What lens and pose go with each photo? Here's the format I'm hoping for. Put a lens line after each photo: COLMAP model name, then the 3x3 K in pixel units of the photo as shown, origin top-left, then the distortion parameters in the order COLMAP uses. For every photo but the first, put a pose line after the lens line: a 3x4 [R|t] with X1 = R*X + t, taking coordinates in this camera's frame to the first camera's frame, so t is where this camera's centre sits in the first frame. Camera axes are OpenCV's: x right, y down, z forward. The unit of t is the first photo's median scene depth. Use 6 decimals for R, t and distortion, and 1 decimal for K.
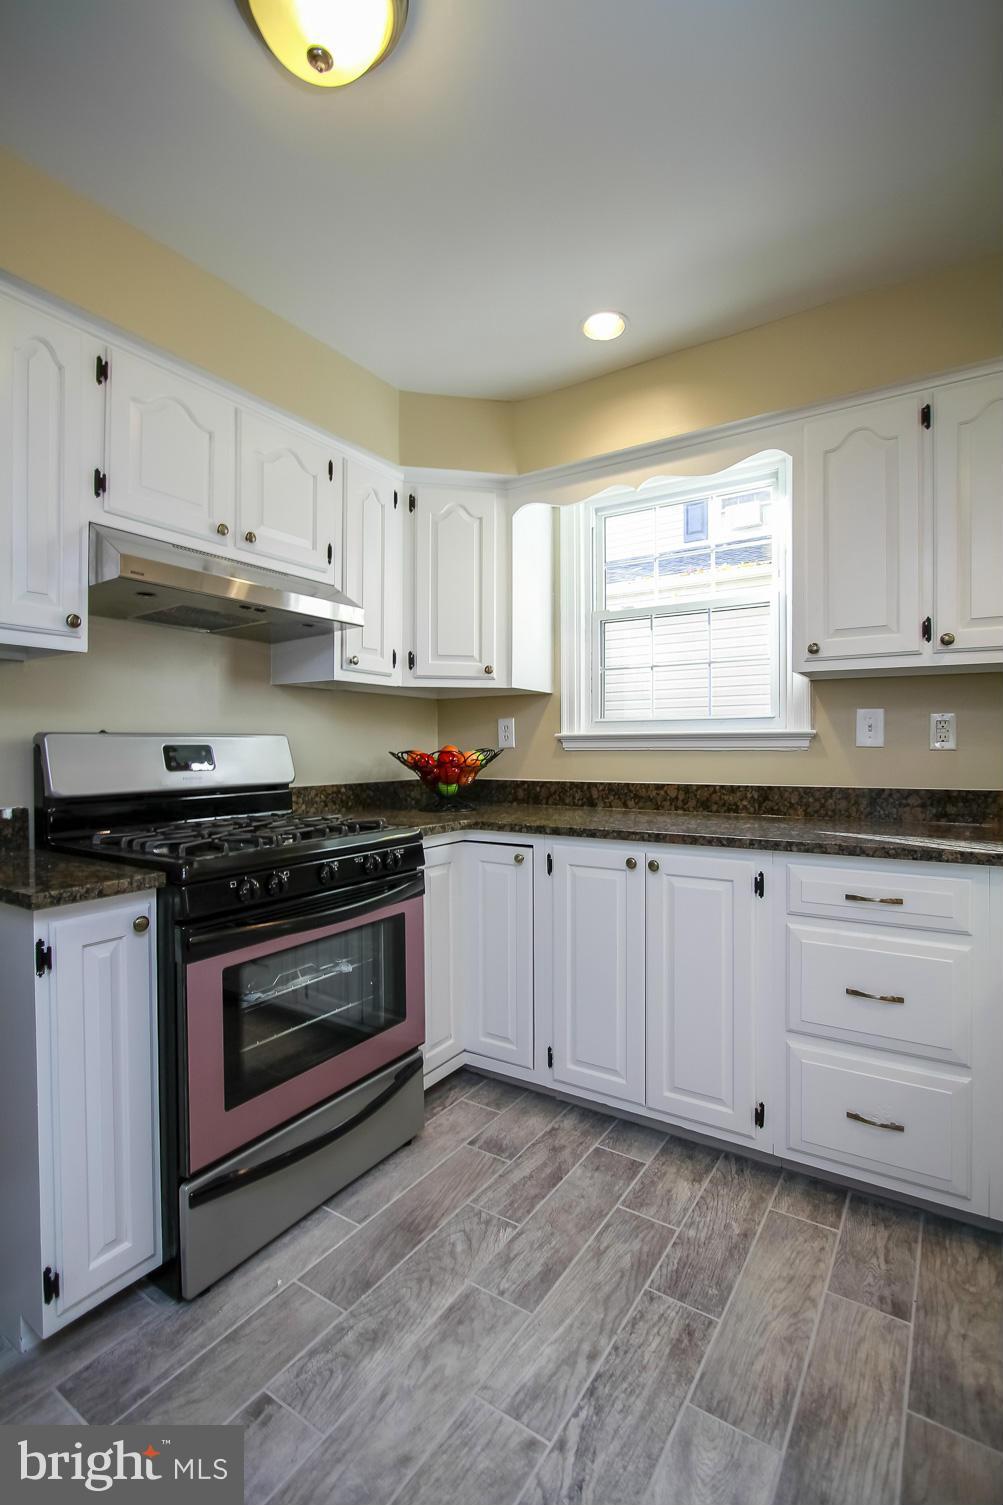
lens RADIAL K [[693.3, 0, 510.4], [0, 693.3, 750.6], [0, 0, 1]] dist [-0.017635, 0.002674]
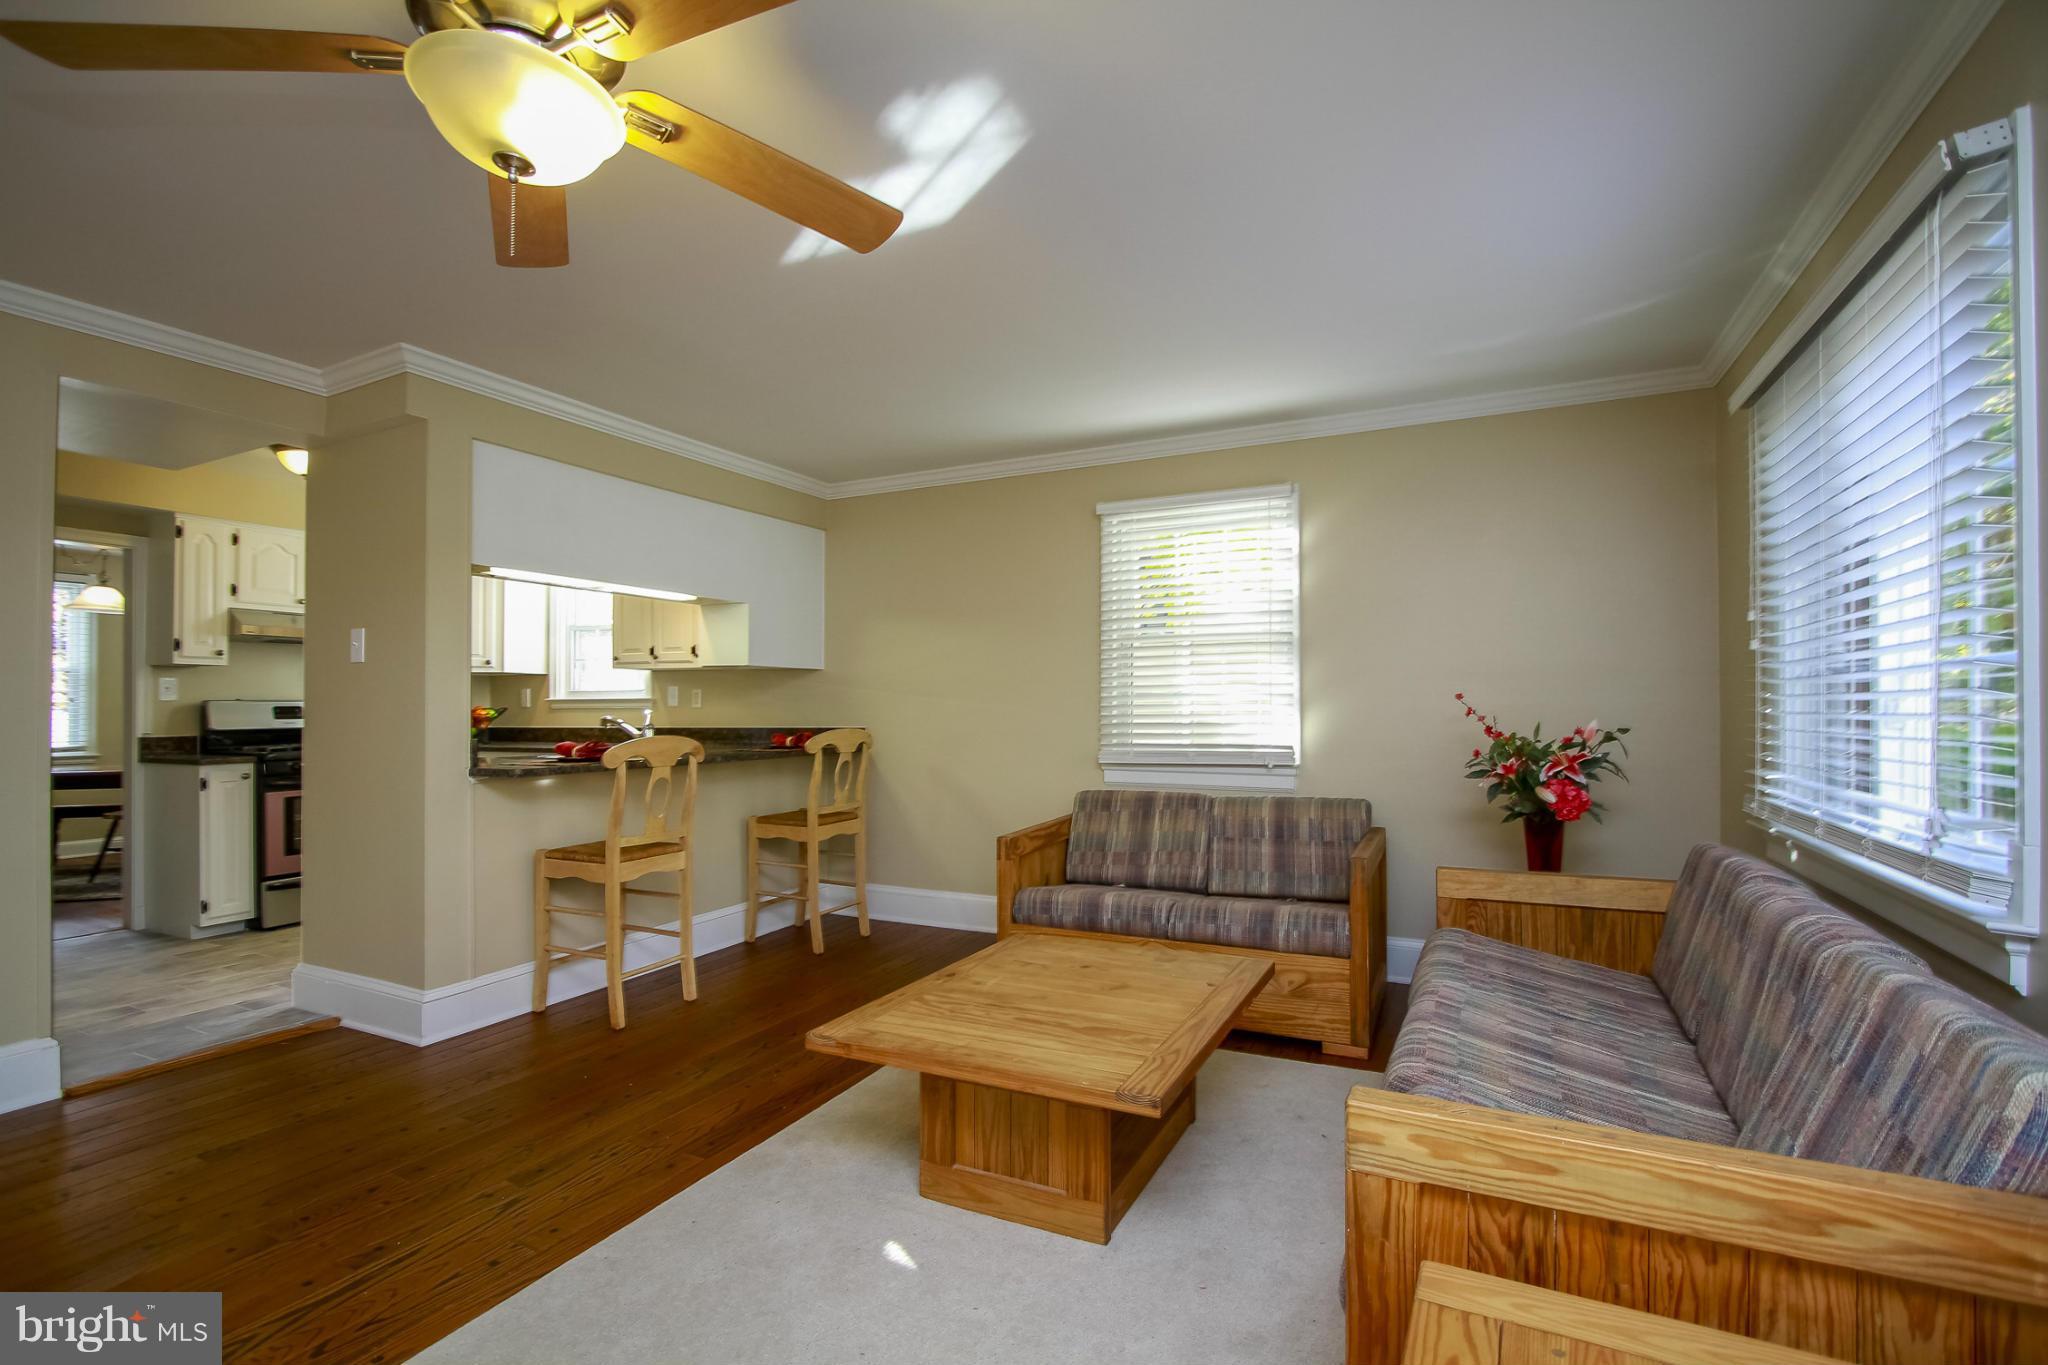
lens RADIAL K [[943.5, 0, 1019.1], [0, 943.5, 695.4], [0, 0, 1]] dist [-0.017635, 0.002674]
pose [[0.993034, -0.000409, 0.117825, 1.280075], [0.002635, 0.999821, -0.018739, 0.017263], [-0.117796, 0.018919, 0.992858, -1.867664]]
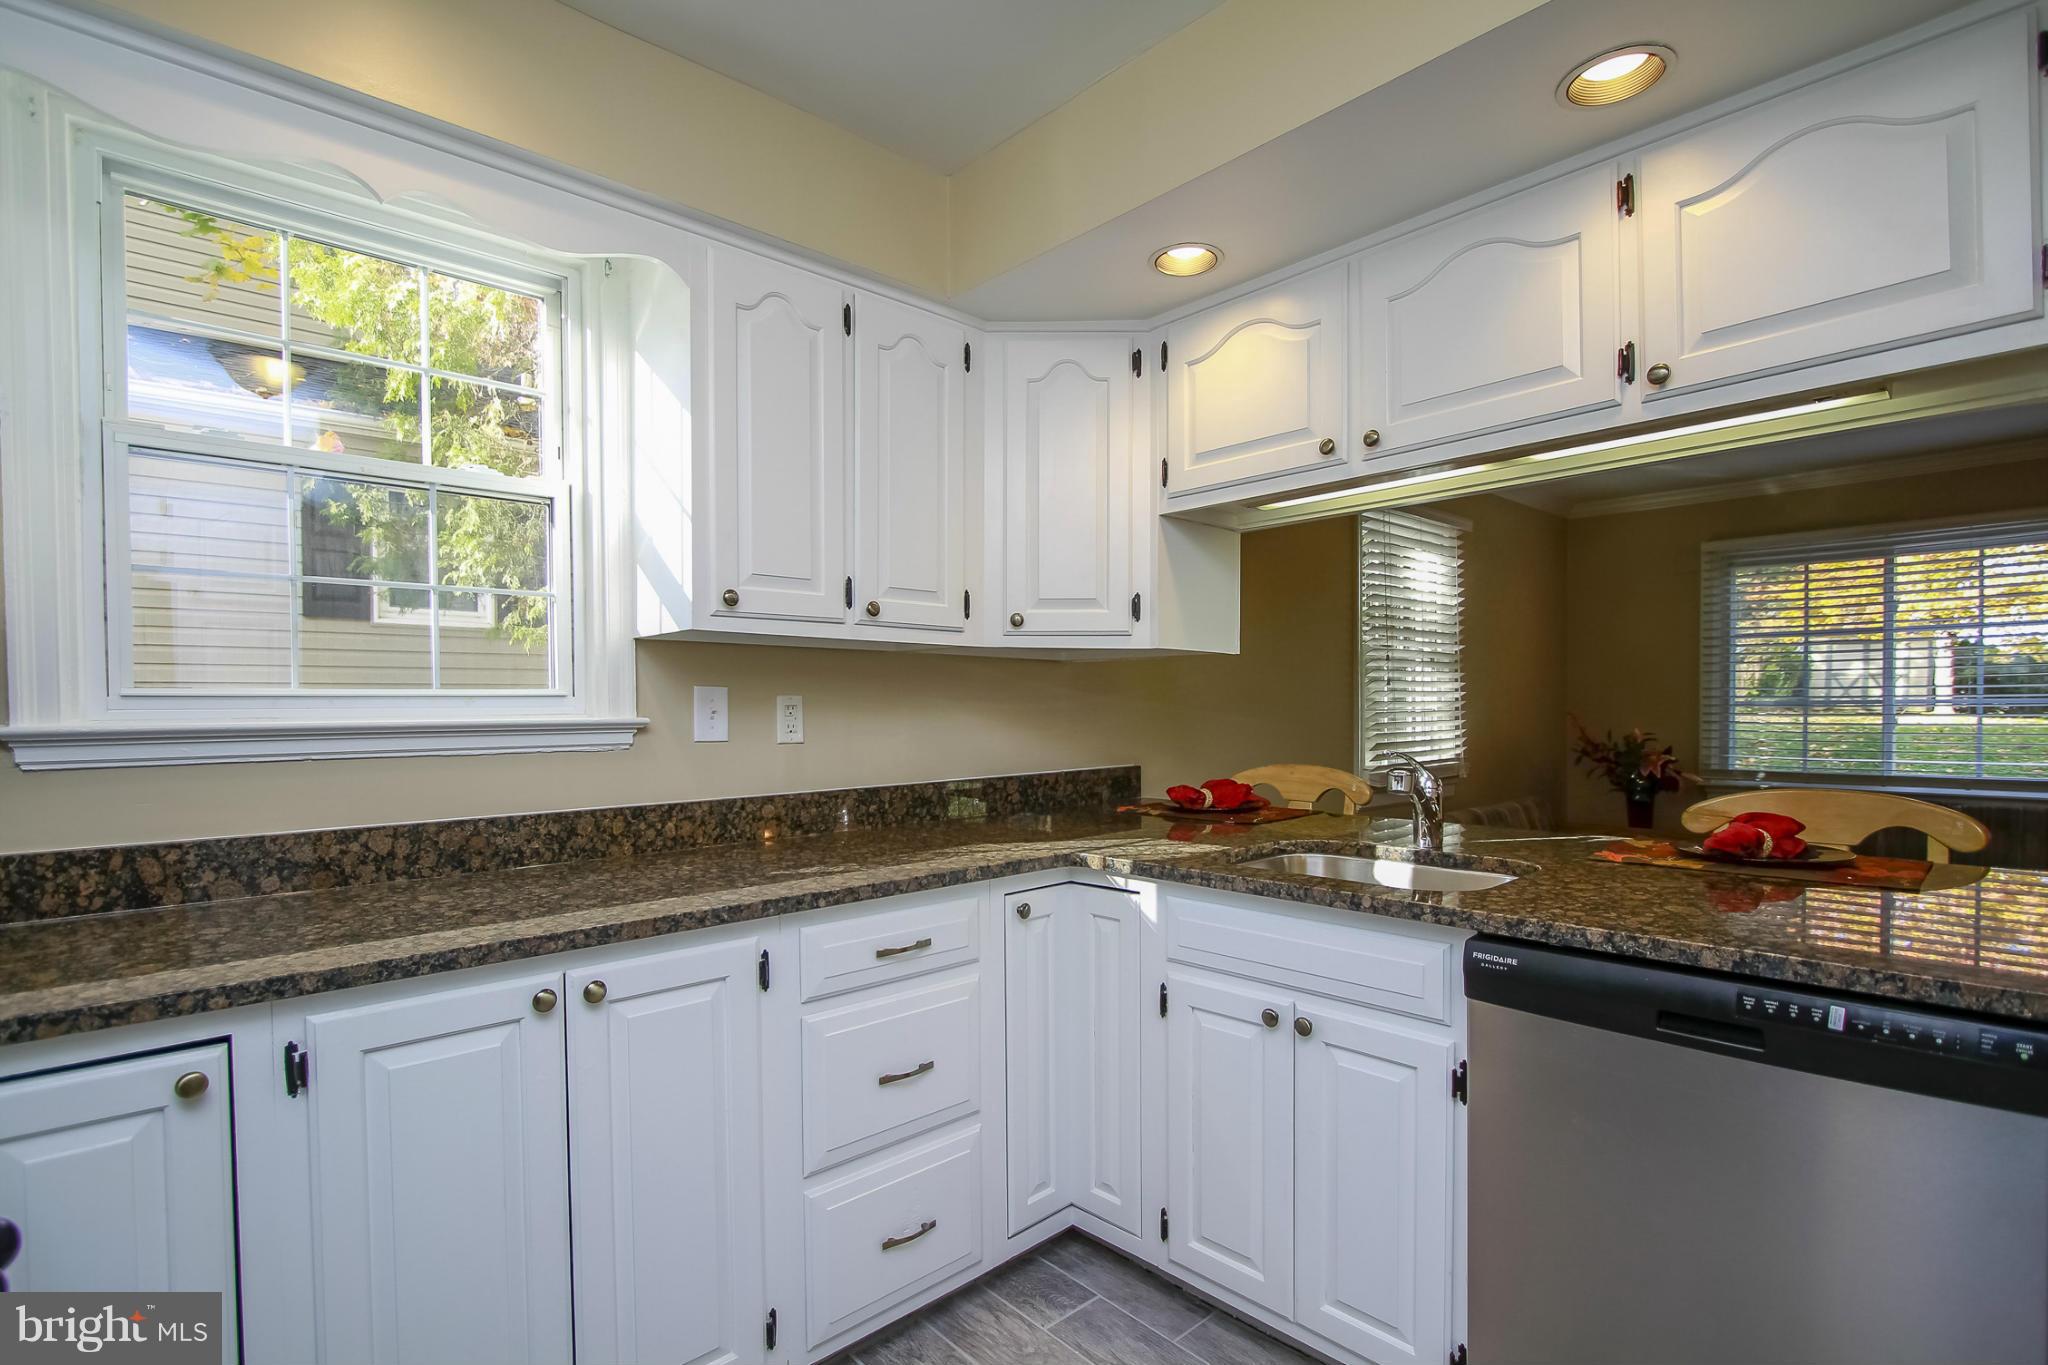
lens RADIAL K [[943.5, 0, 992.6], [0, 943.5, 735.4], [0, 0, 1]] dist [-0.017635, 0.002674]
pose [[0.272129, -0.026785, 0.961888, -0.361907], [0.012475, 0.999627, 0.024307, -0.035097], [-0.962180, 0.005385, 0.272362, 0.513856]]
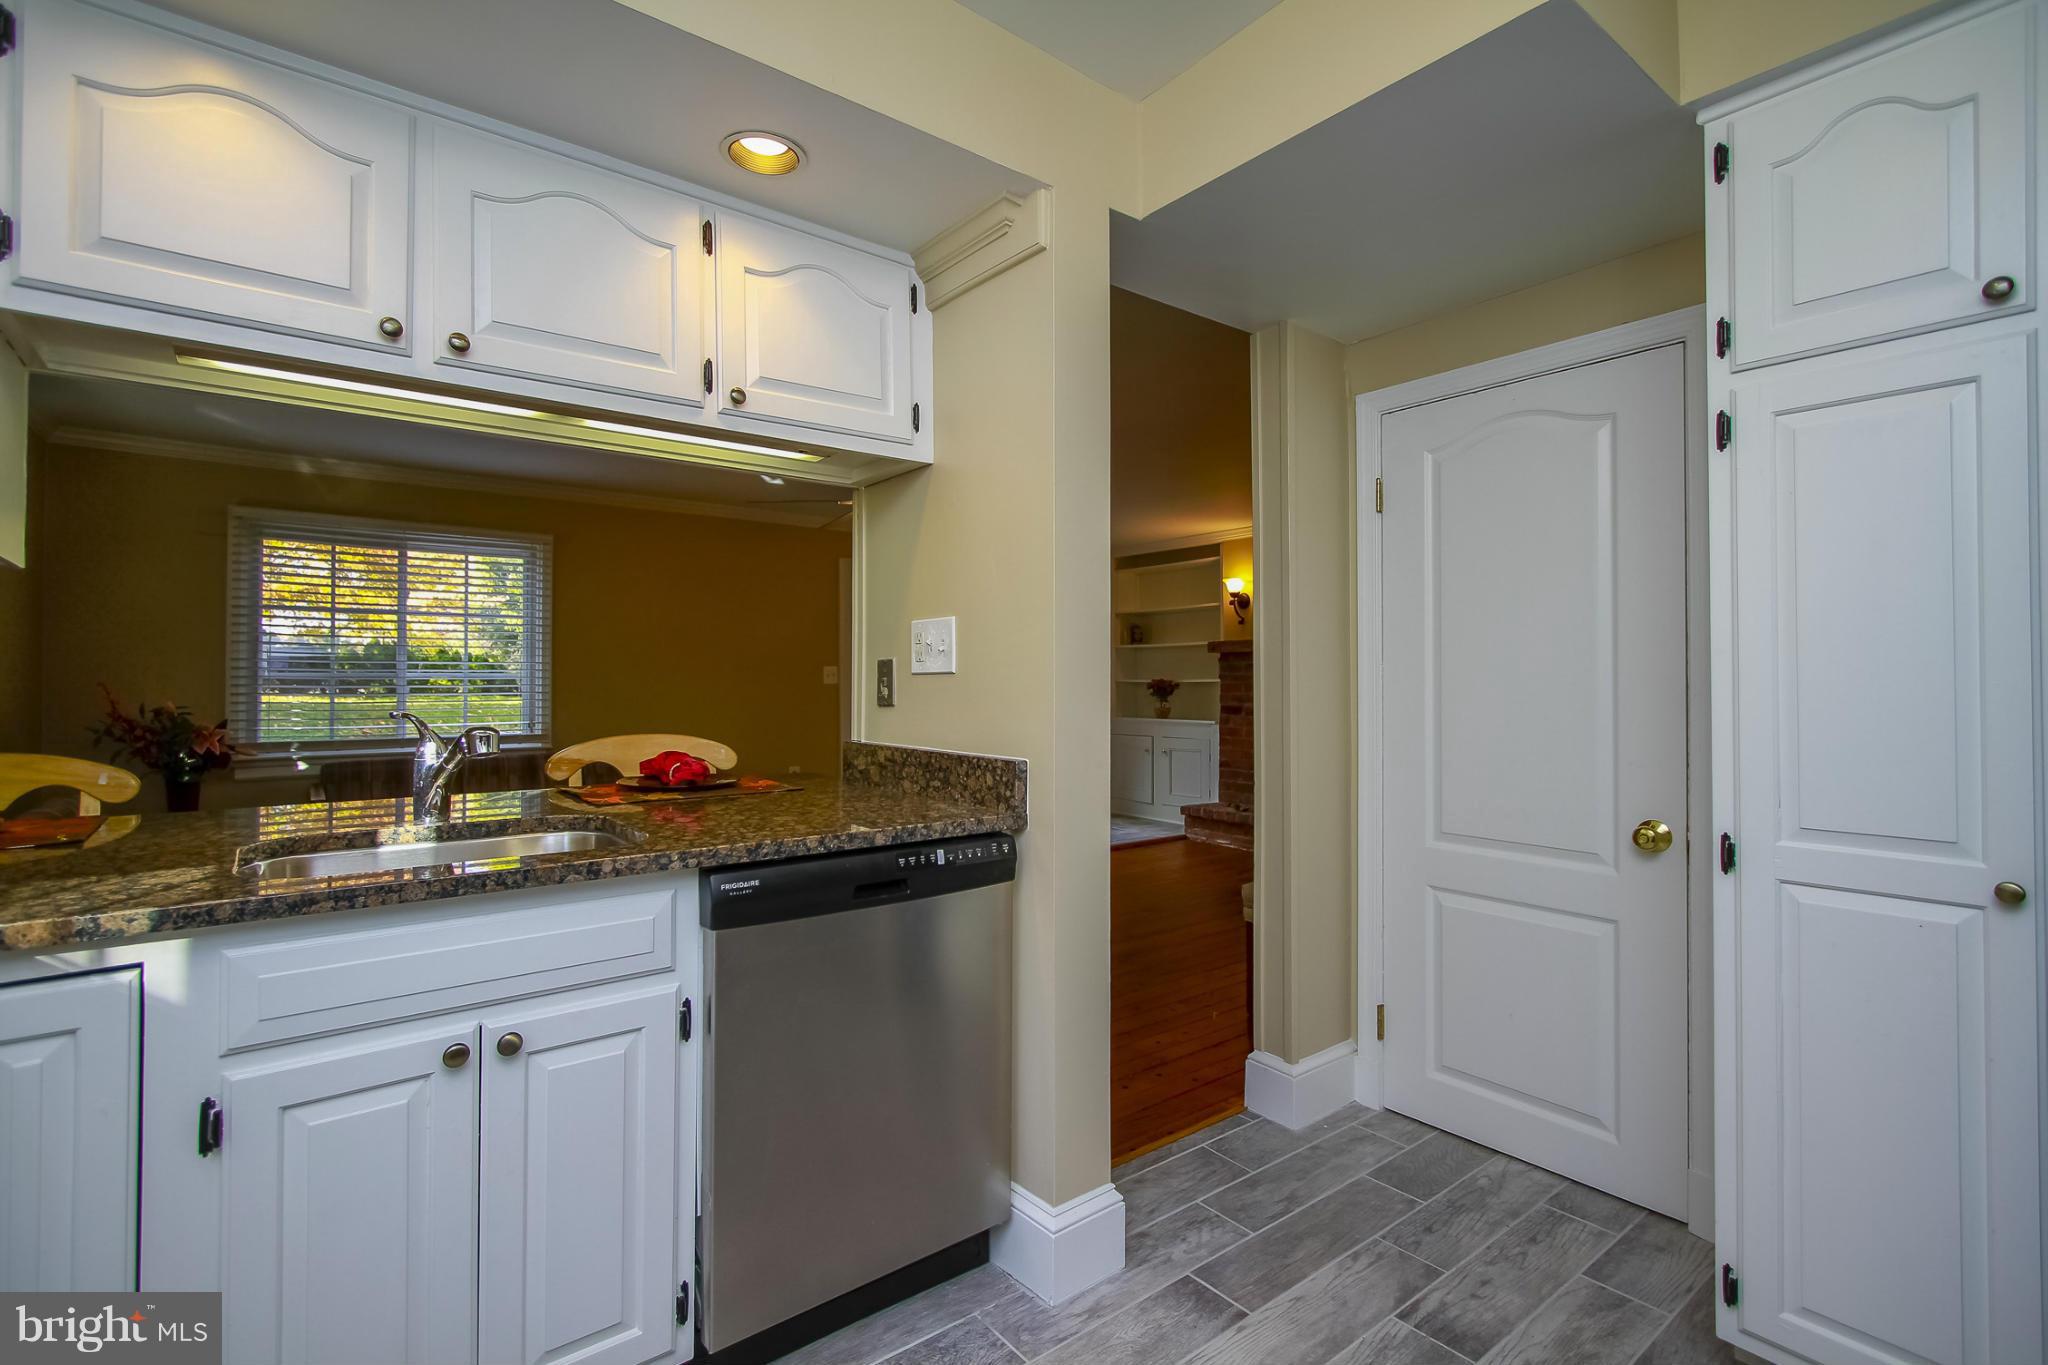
lens RADIAL K [[943.5, 0, 1017.0], [0, 943.5, 670.8], [0, 0, 1]] dist [-0.017635, 0.002674]
pose [[-0.943415, 0.006748, 0.331547, -0.101002], [0.004400, 0.999960, -0.007831, -0.018125], [-0.331586, -0.005929, -0.943406, 0.934164]]
